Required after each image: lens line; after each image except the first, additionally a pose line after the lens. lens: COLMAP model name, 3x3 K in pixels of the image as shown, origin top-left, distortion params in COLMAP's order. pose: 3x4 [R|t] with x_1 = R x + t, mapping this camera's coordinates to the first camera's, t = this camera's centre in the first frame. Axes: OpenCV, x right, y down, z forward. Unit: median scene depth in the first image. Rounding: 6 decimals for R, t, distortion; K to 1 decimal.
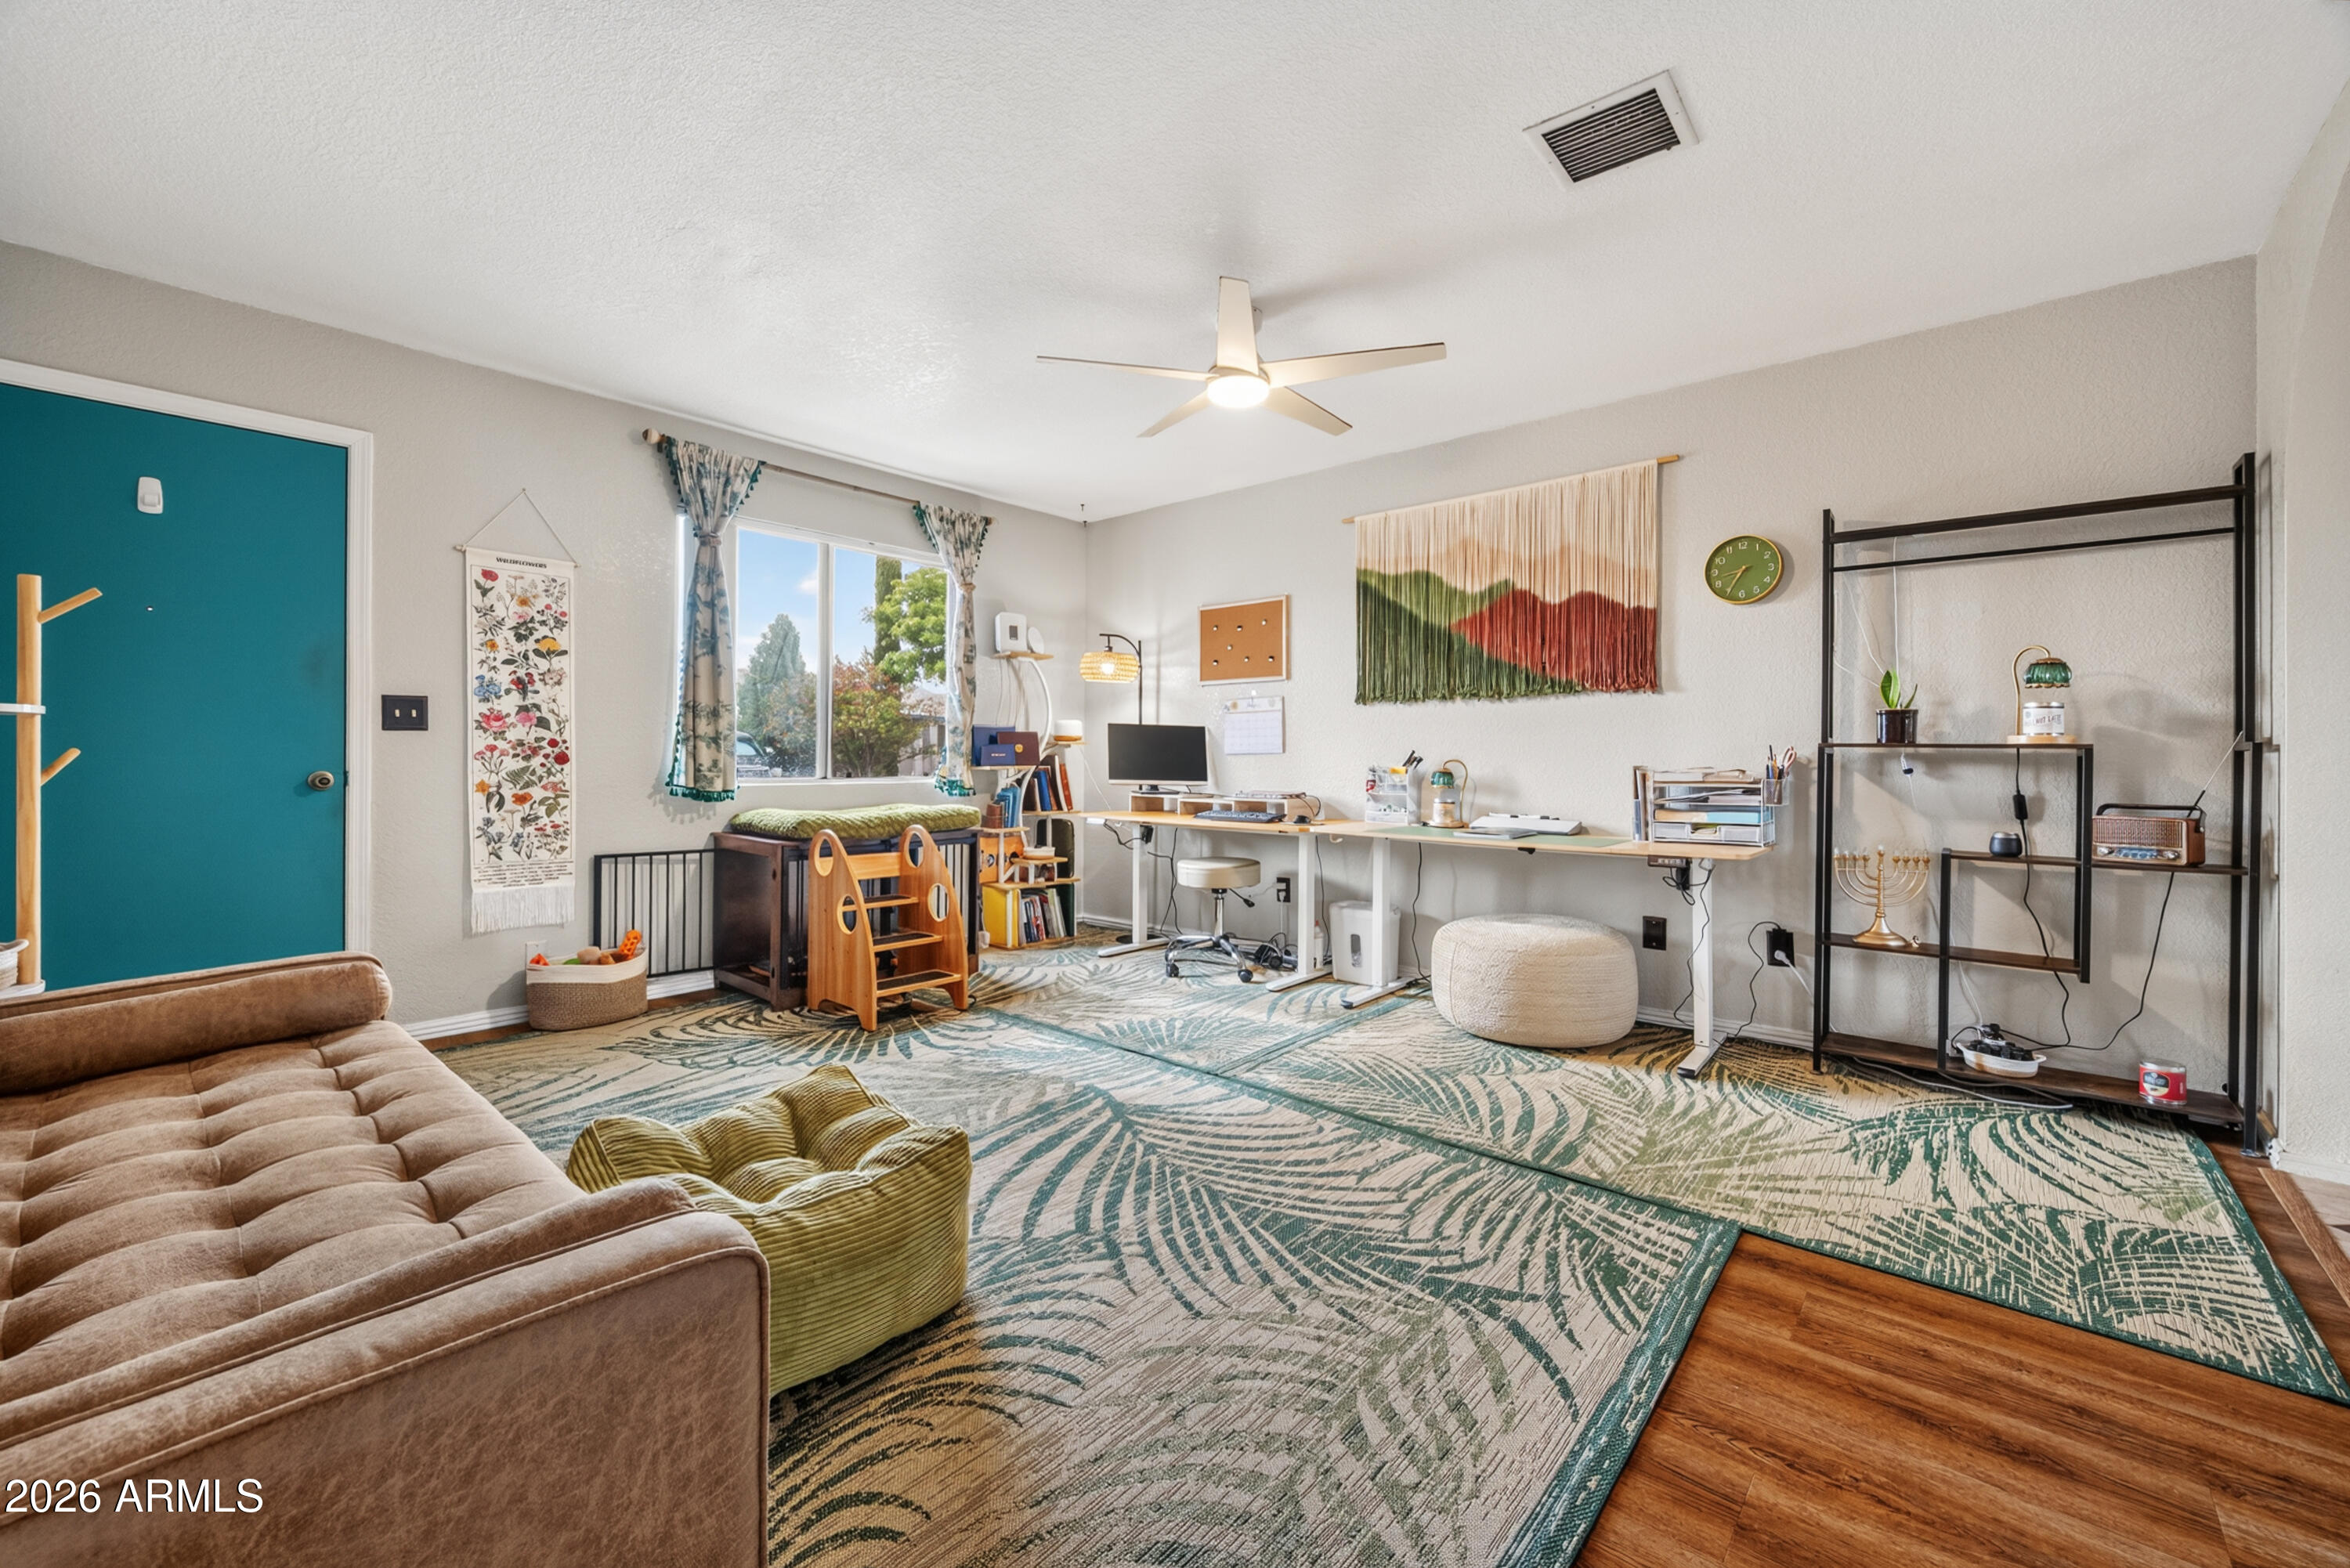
lens RADIAL K [[937.2, 0, 1172.1], [0, 937.2, 752.9], [0, 0, 1]] dist [0.000102, -0.000110]
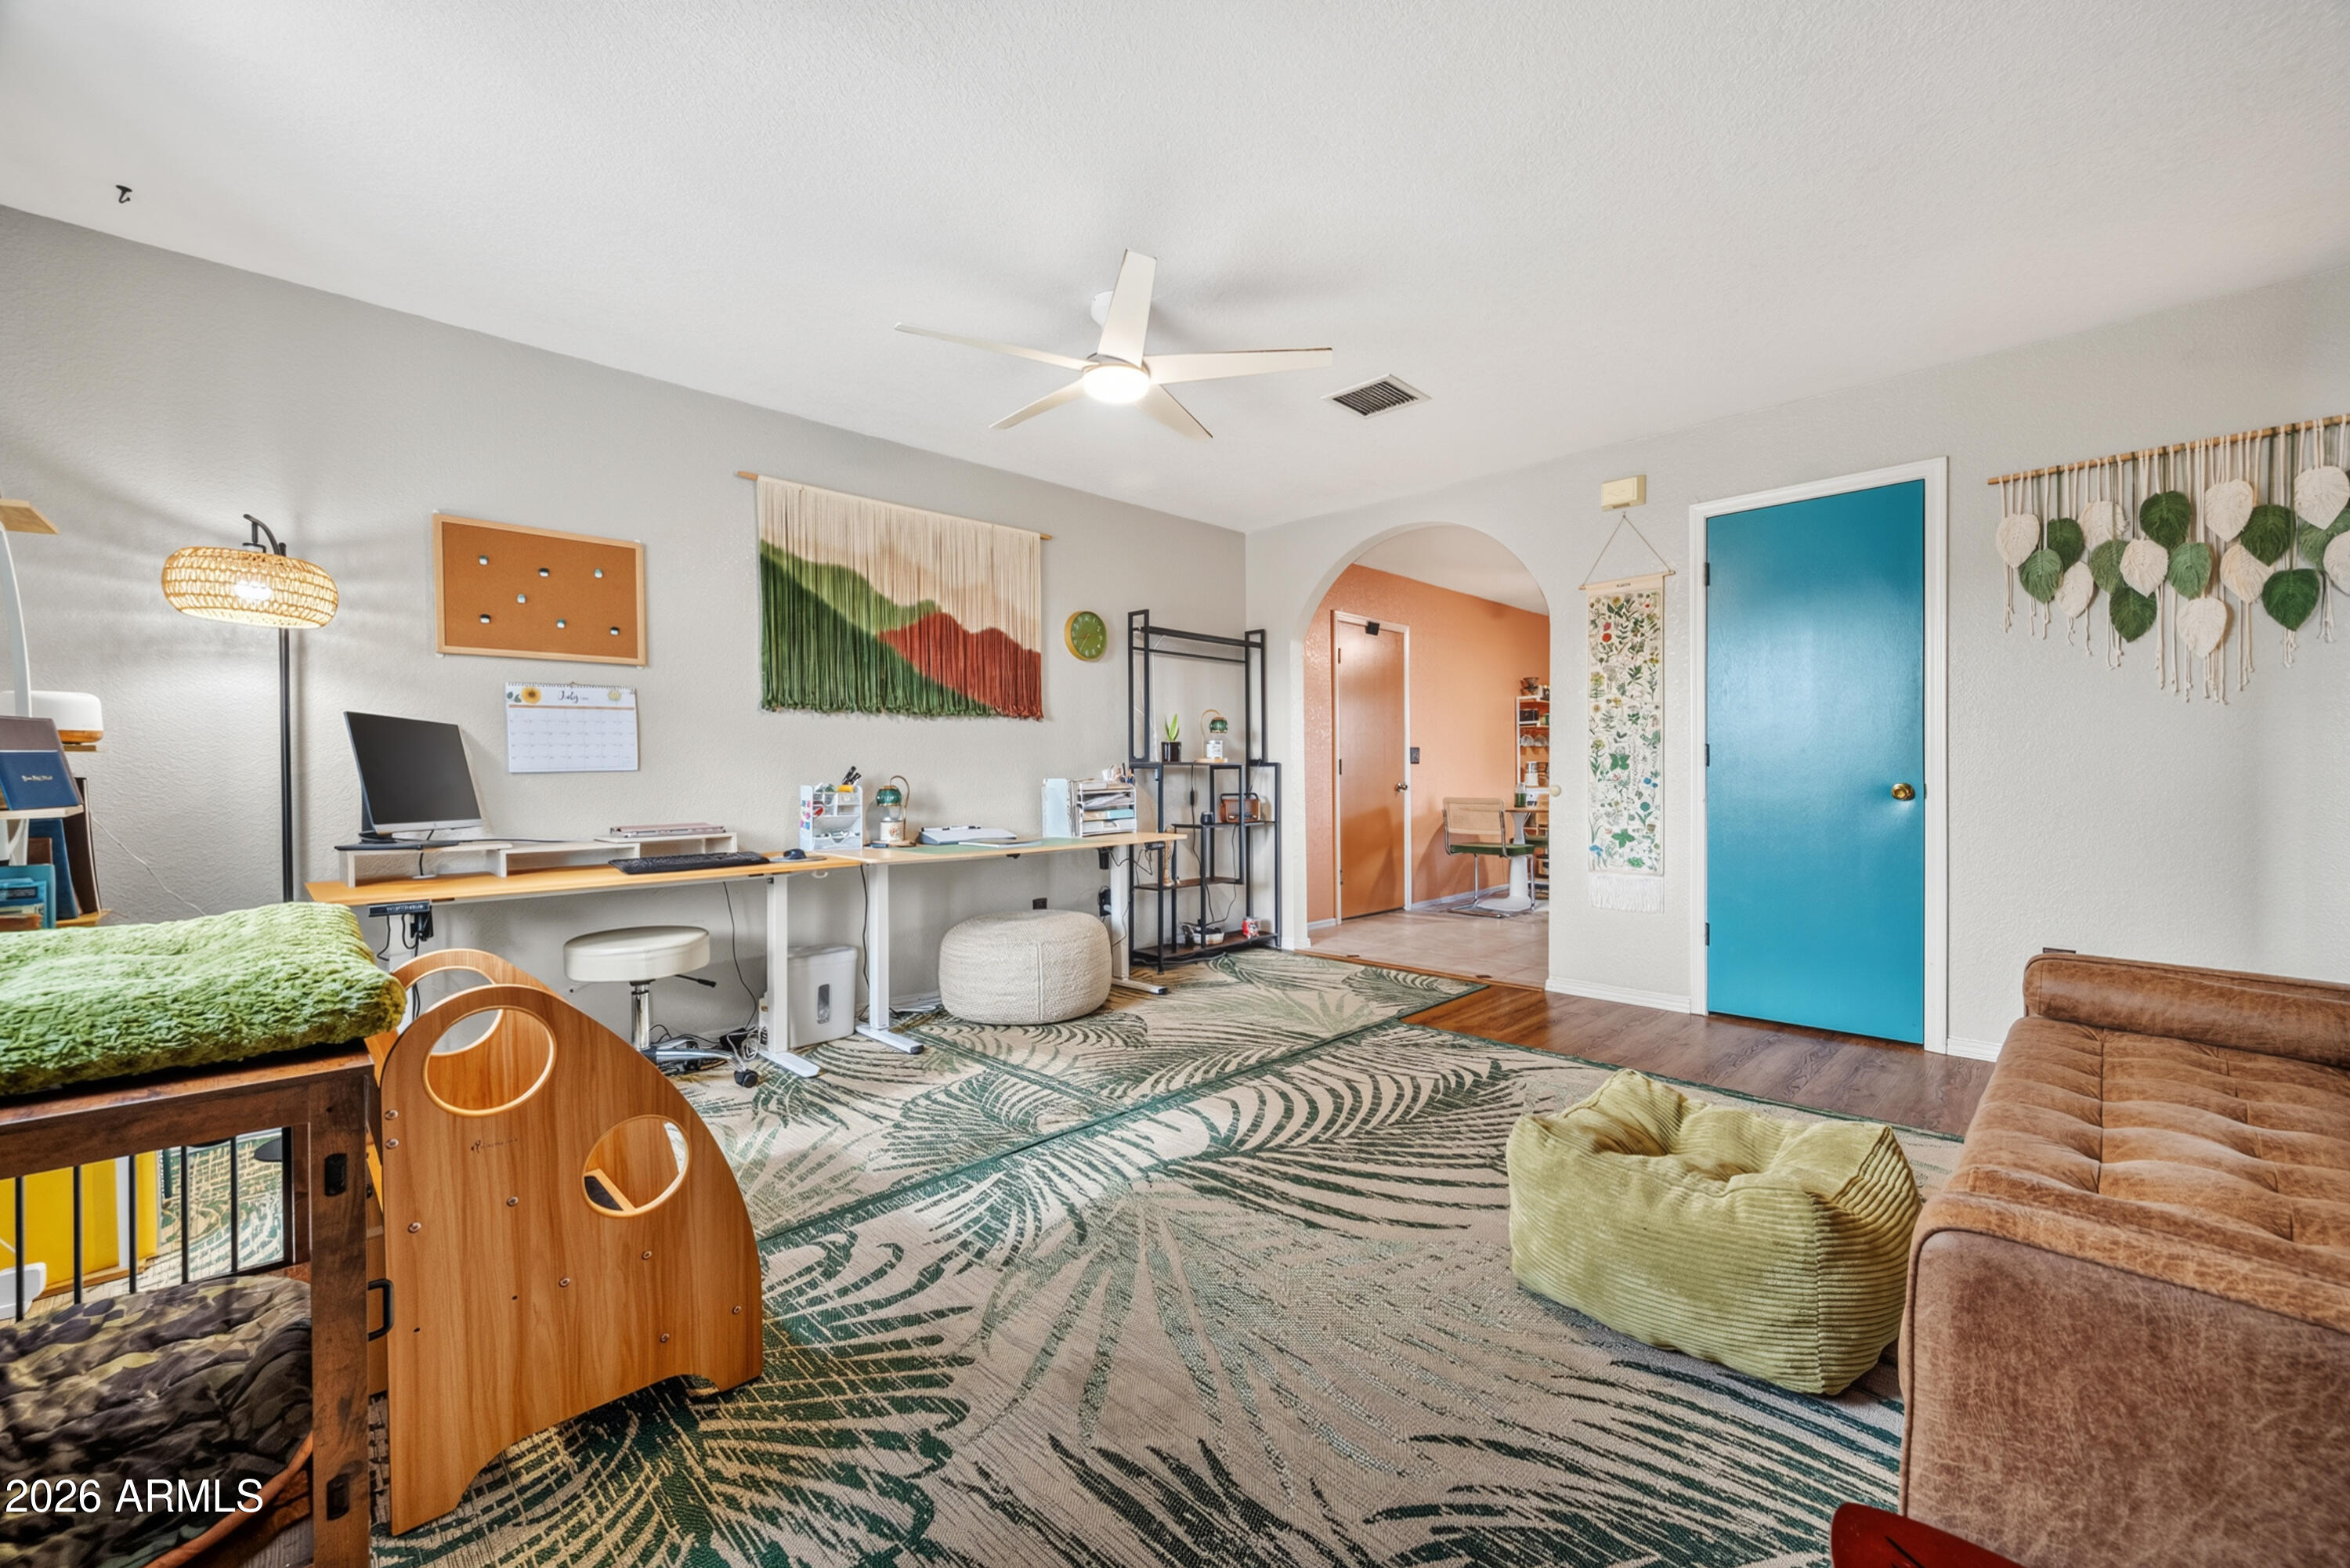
lens RADIAL K [[944.6, 0, 1175.0], [0, 944.6, 784.0], [0, 0, 1]] dist [0.001681, -0.000039]
pose [[0.066662, -0.017795, 0.997617, -0.931290], [0.004209, 0.999837, 0.017553, -0.000693], [-0.997767, 0.003029, 0.066726, 0.932119]]
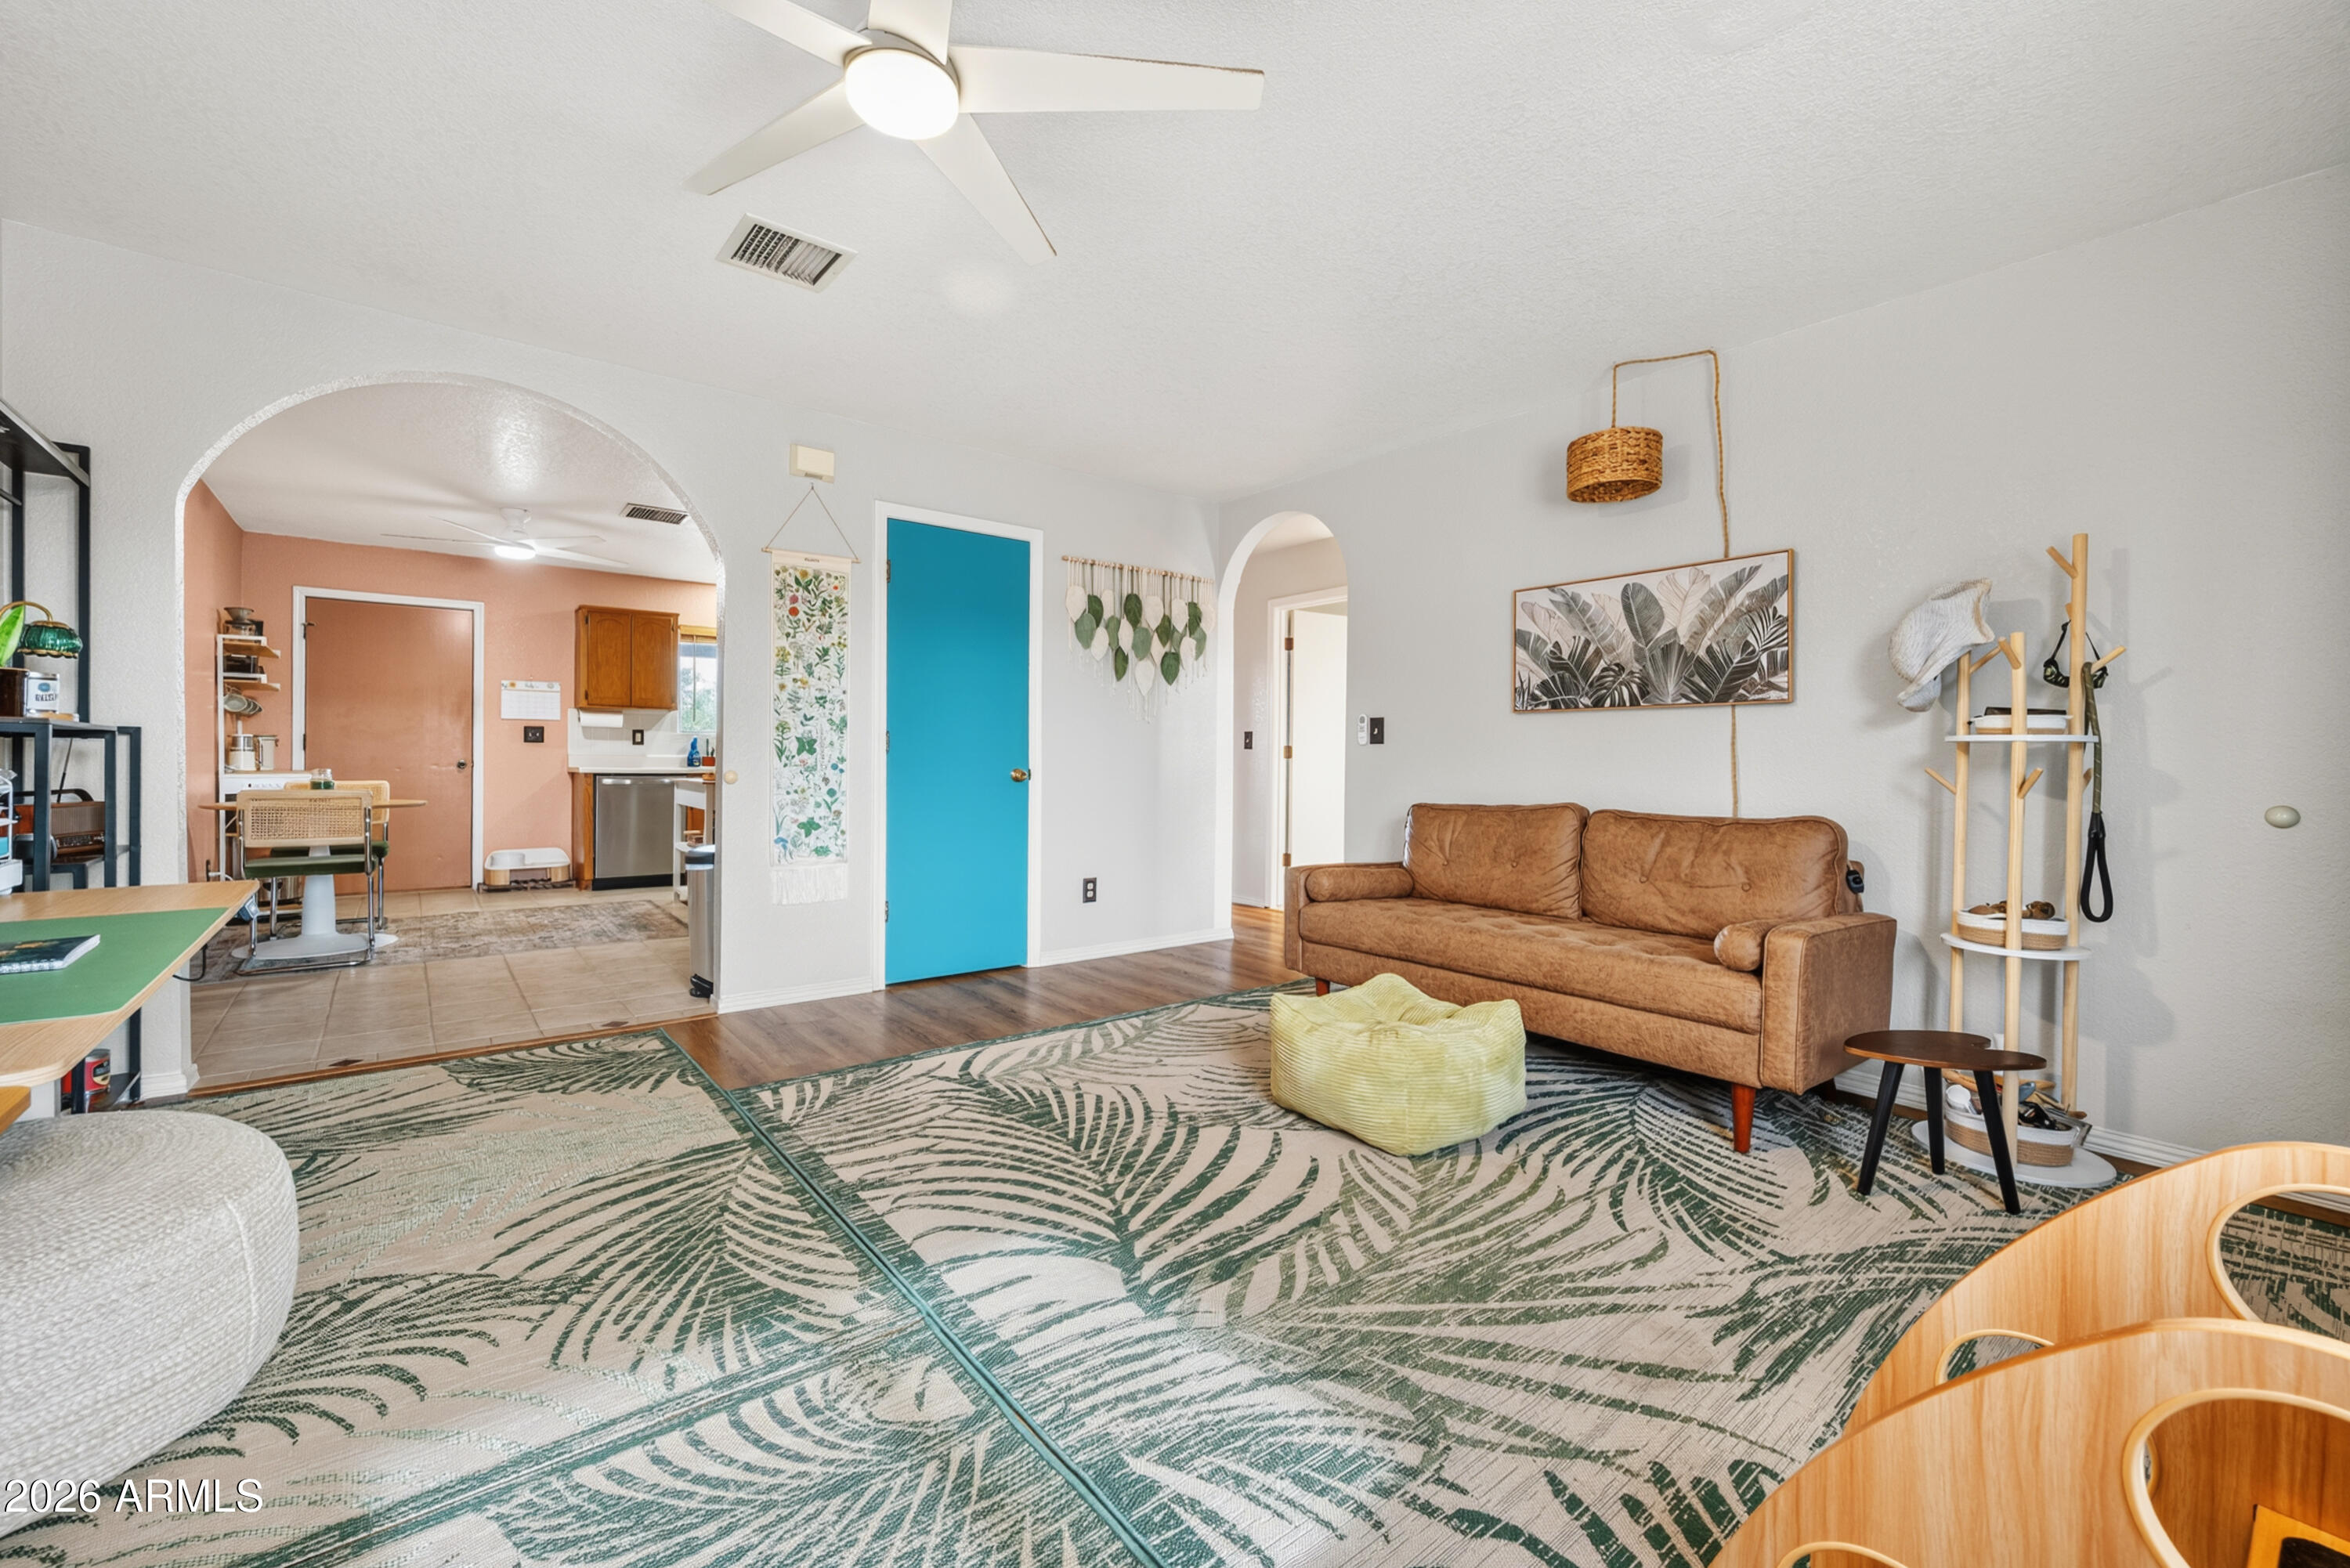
lens RADIAL K [[959.2, 0, 1177.7], [0, 959.2, 762.9], [0, 0, 1]] dist [0.001526, 0.000011]
pose [[-0.985411, -0.018049, 0.169230, -0.203350], [-0.017887, 0.999837, 0.002485, 0.004737], [-0.169247, -0.000578, -0.985573, 1.624501]]
